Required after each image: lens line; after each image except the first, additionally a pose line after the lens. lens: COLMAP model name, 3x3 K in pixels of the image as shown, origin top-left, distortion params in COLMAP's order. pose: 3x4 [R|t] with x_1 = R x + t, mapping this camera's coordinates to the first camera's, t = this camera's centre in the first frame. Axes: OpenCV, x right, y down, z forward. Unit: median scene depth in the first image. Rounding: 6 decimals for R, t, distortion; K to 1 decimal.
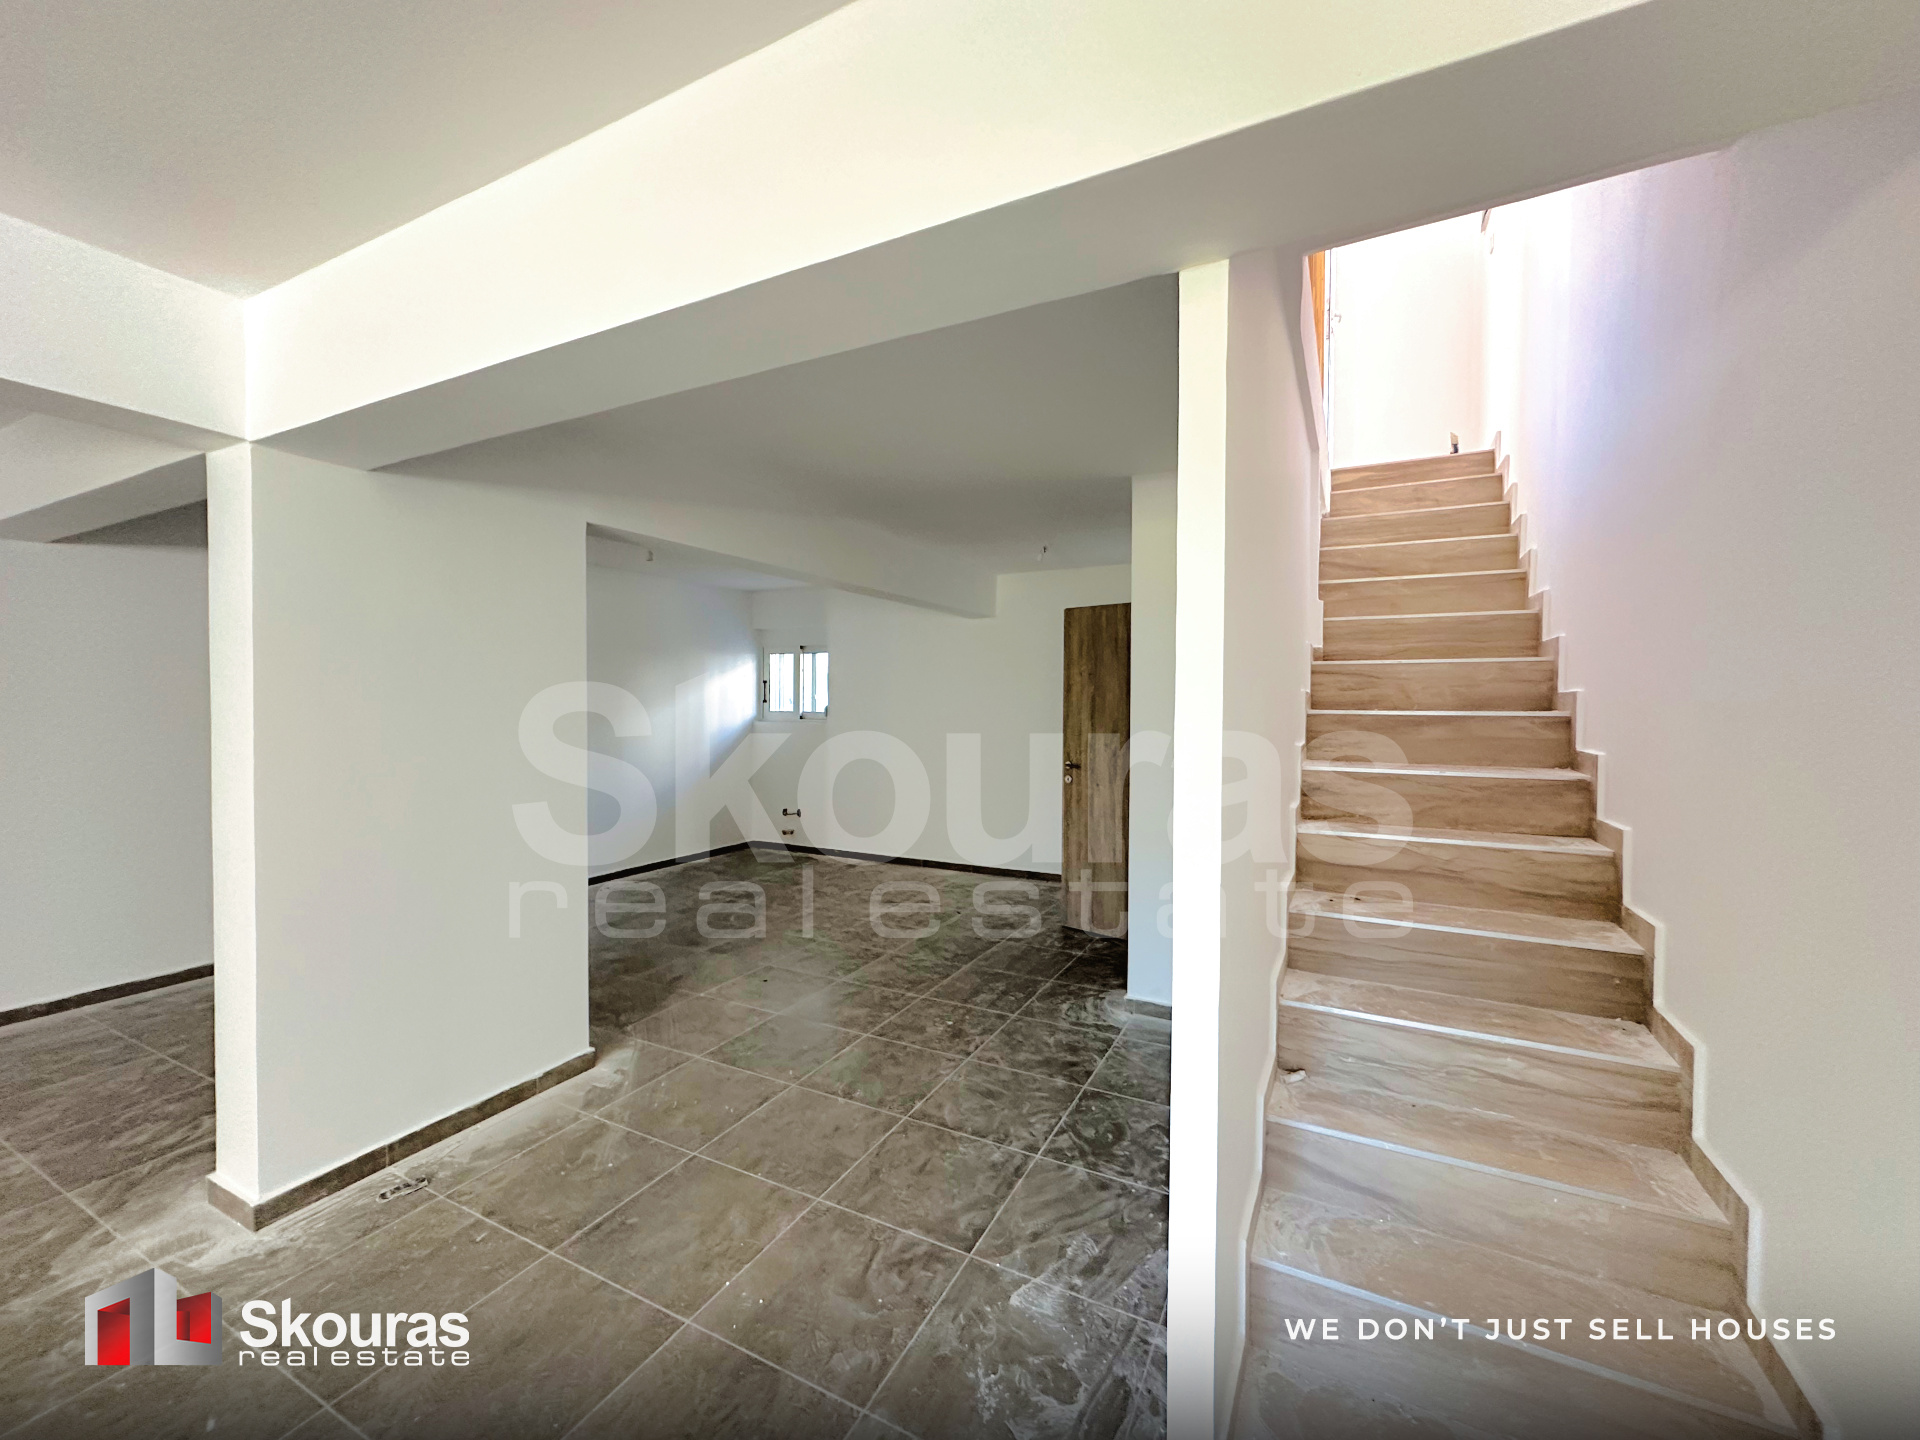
lens RADIAL K [[761.0, 0, 965.4], [0, 761.0, 714.1], [0, 0, 1]] dist [-0.002748, 0.000269]
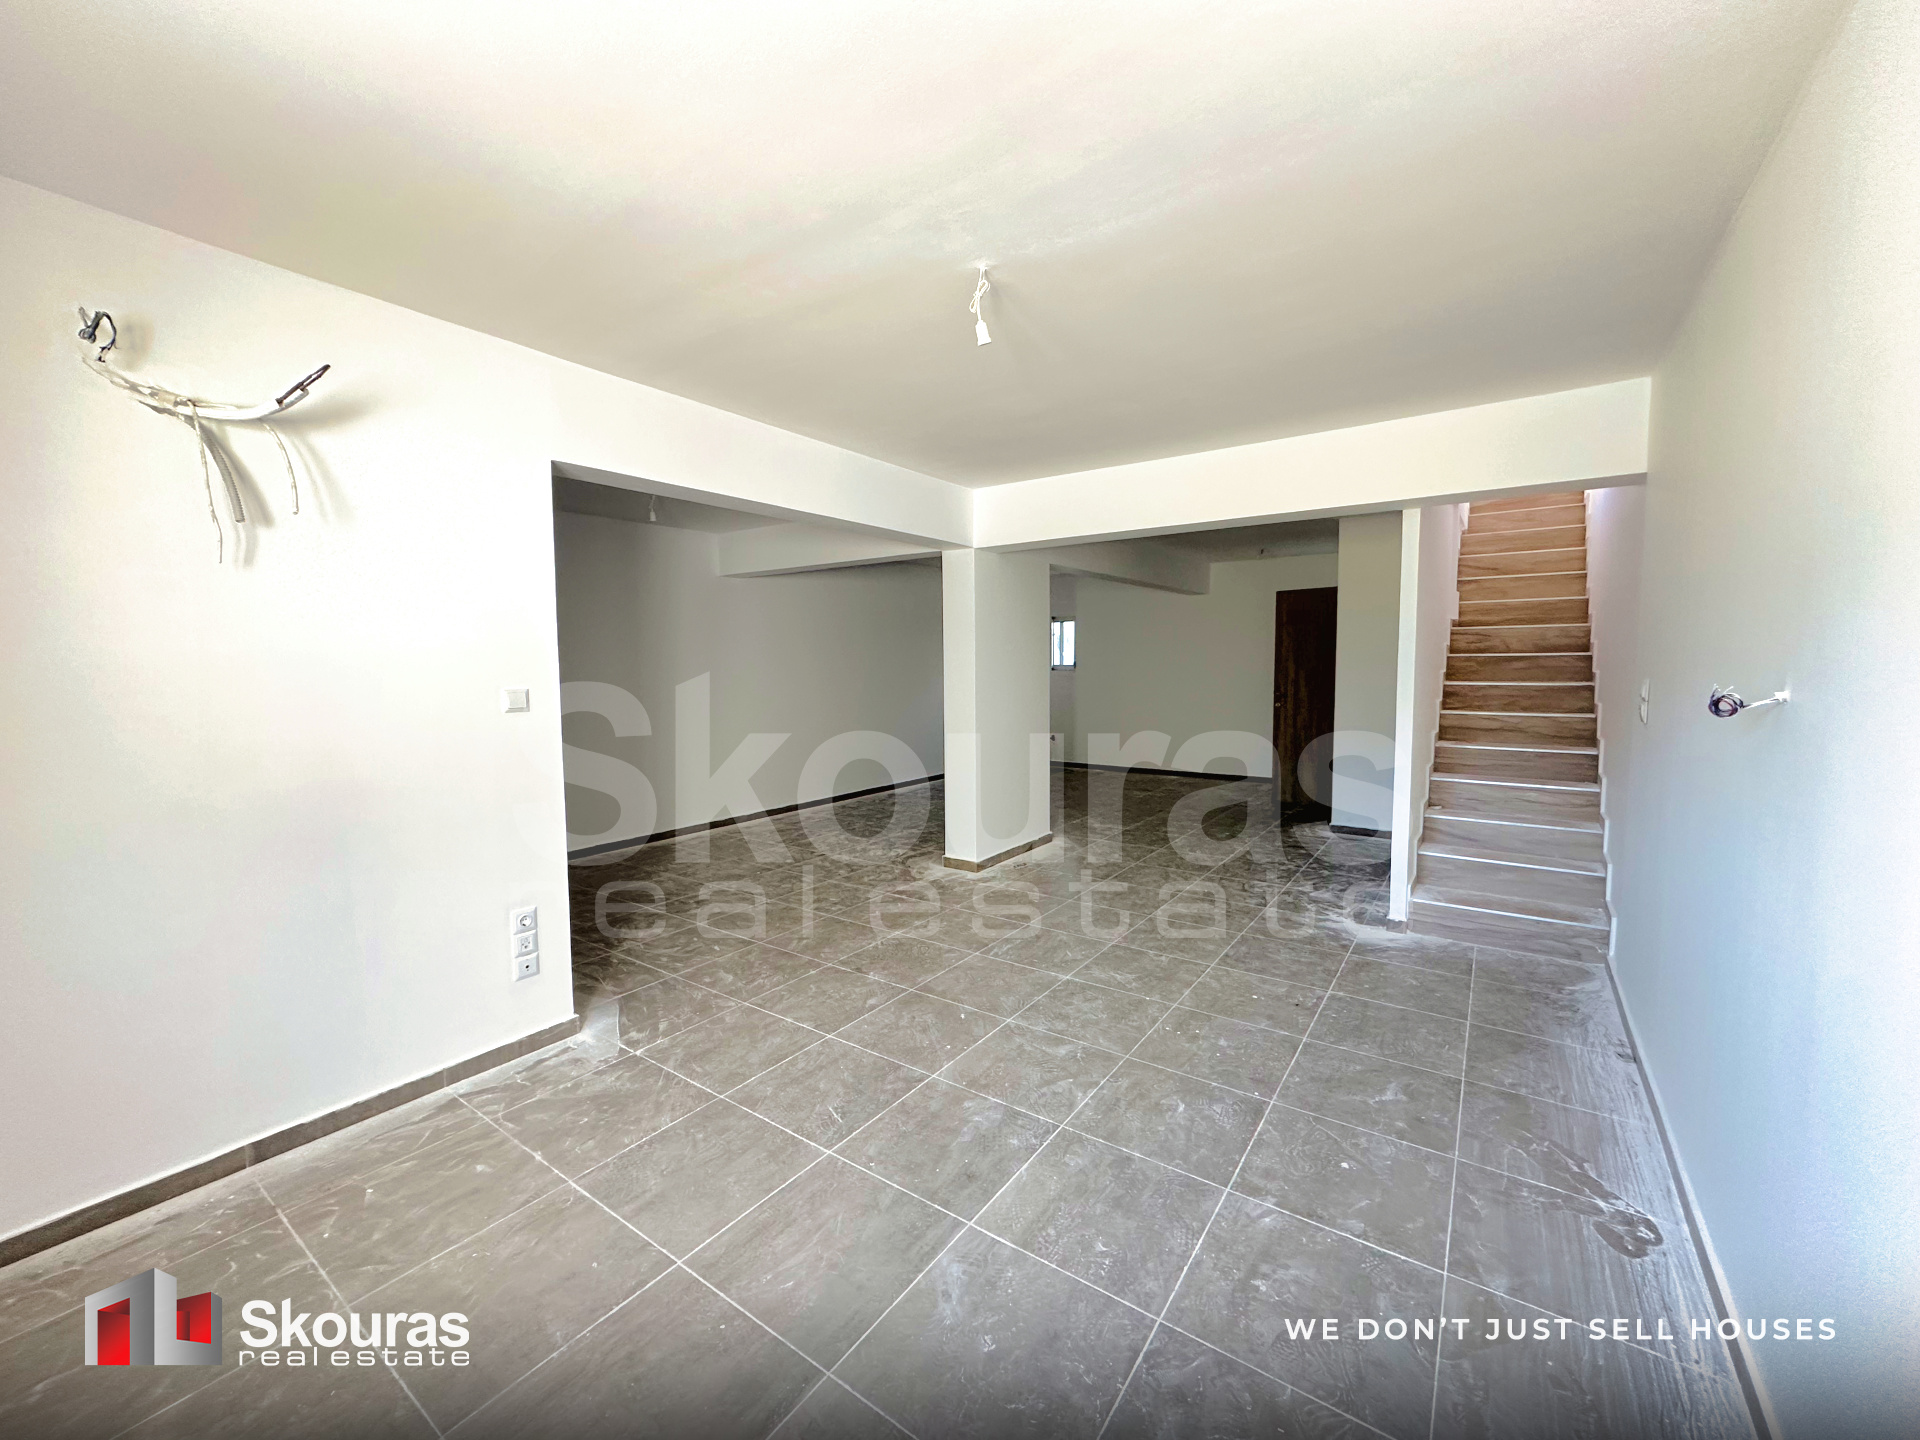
lens RADIAL K [[761.0, 0, 964.3], [0, 761.0, 709.4], [0, 0, 1]] dist [-0.002748, 0.000269]
pose [[0.988078, -0.004350, -0.153892, -0.453882], [0.011684, 0.998837, 0.046782, 0.030153], [0.153509, -0.048023, 0.986980, -1.073504]]
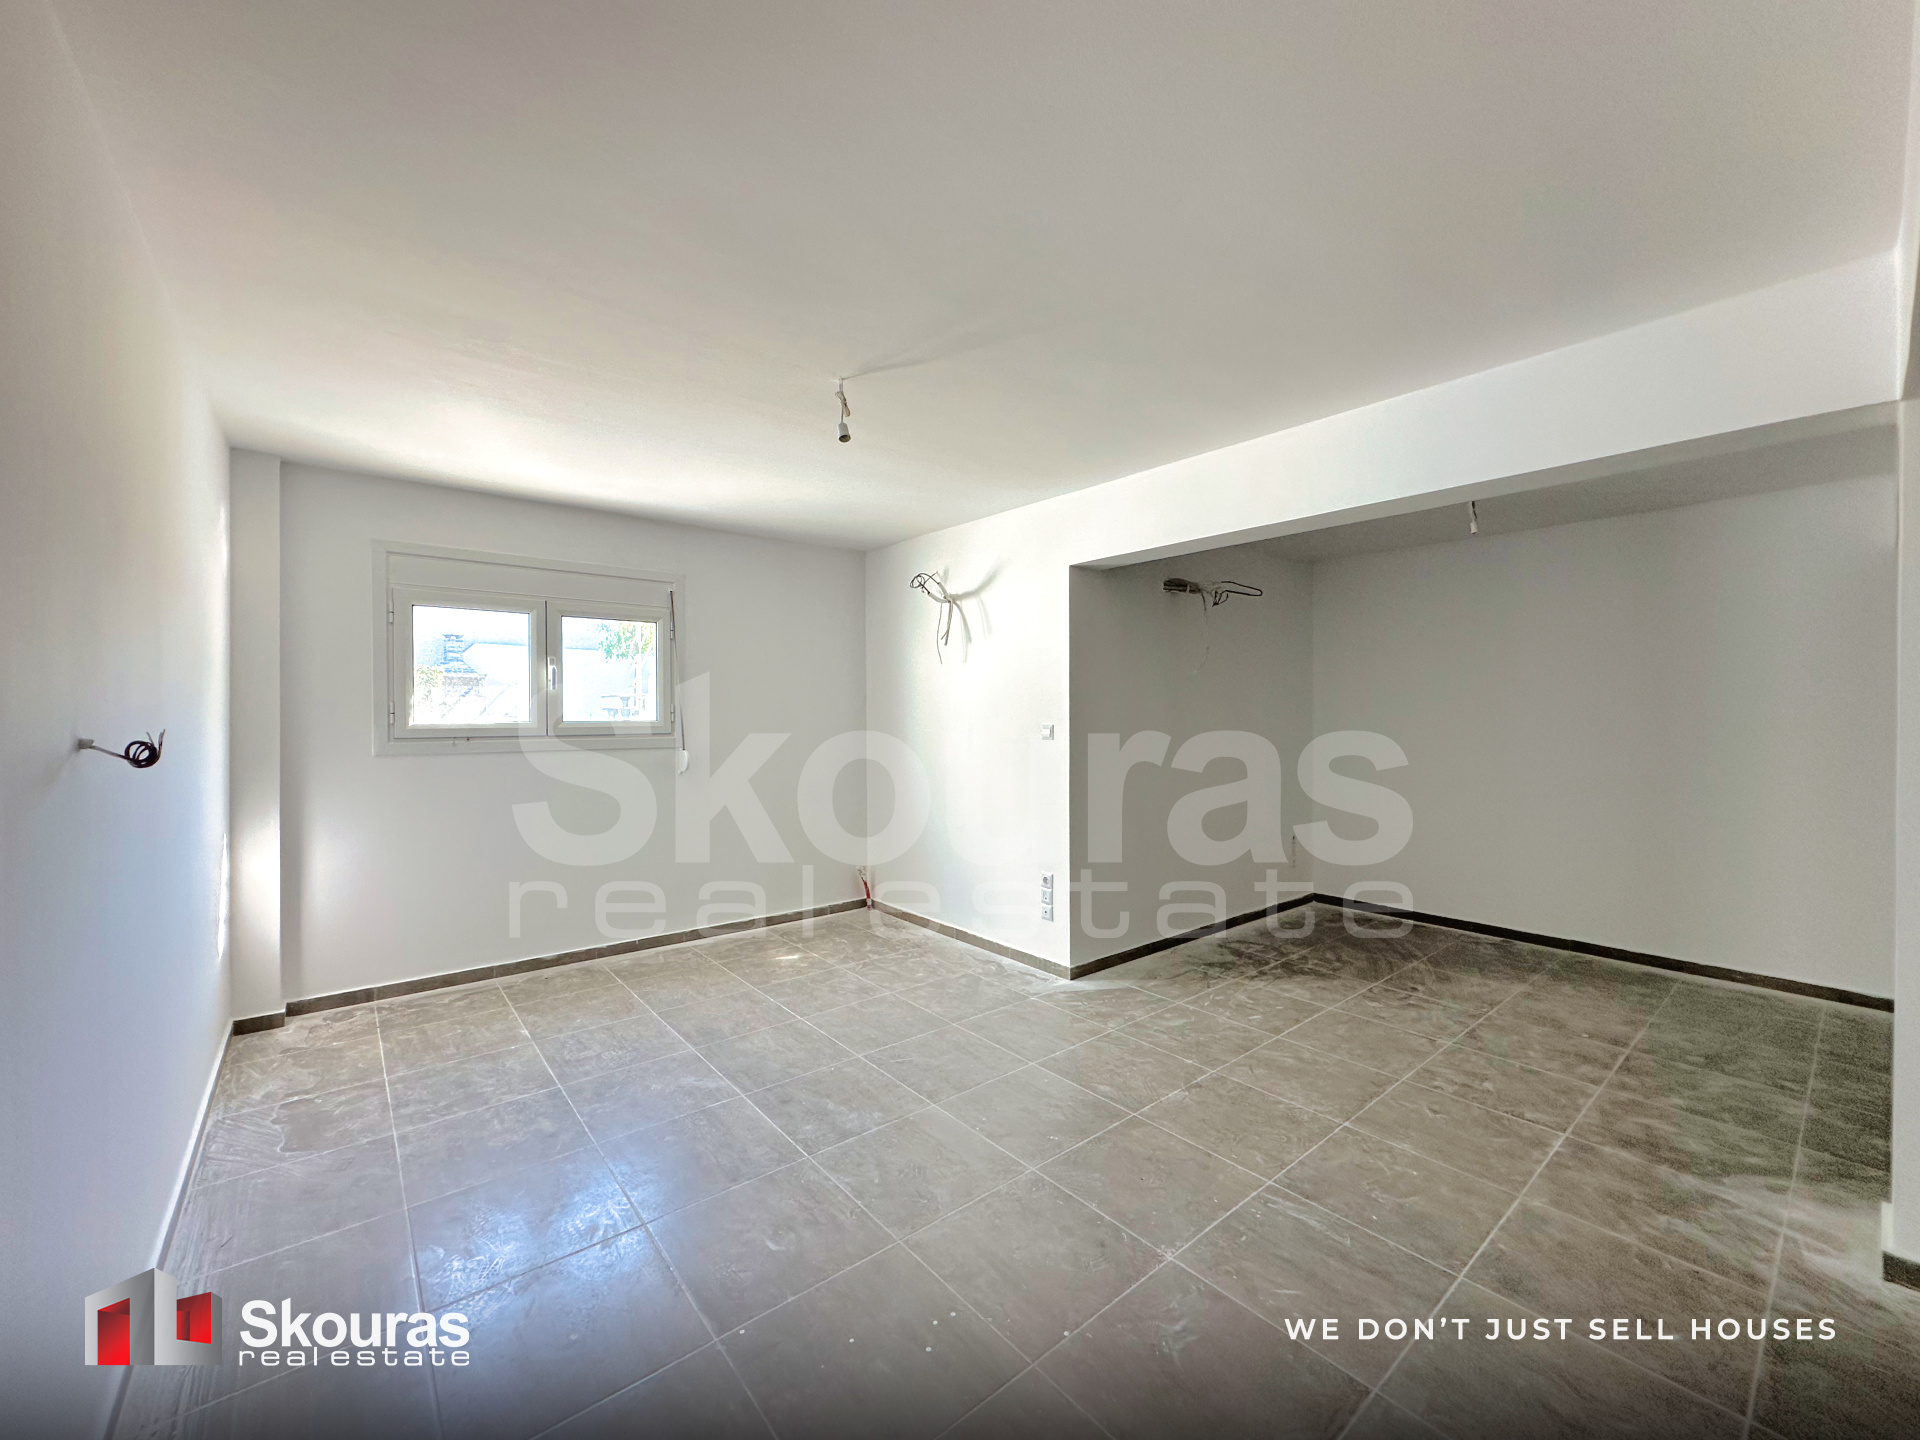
lens RADIAL K [[761.0, 0, 966.2], [0, 761.0, 713.1], [0, 0, 1]] dist [-0.002748, 0.000269]
pose [[-0.400305, -0.005962, -0.916363, 0.251790], [-0.019146, 0.999815, 0.001859, 0.020926], [0.916182, 0.018289, -0.400345, 0.264825]]
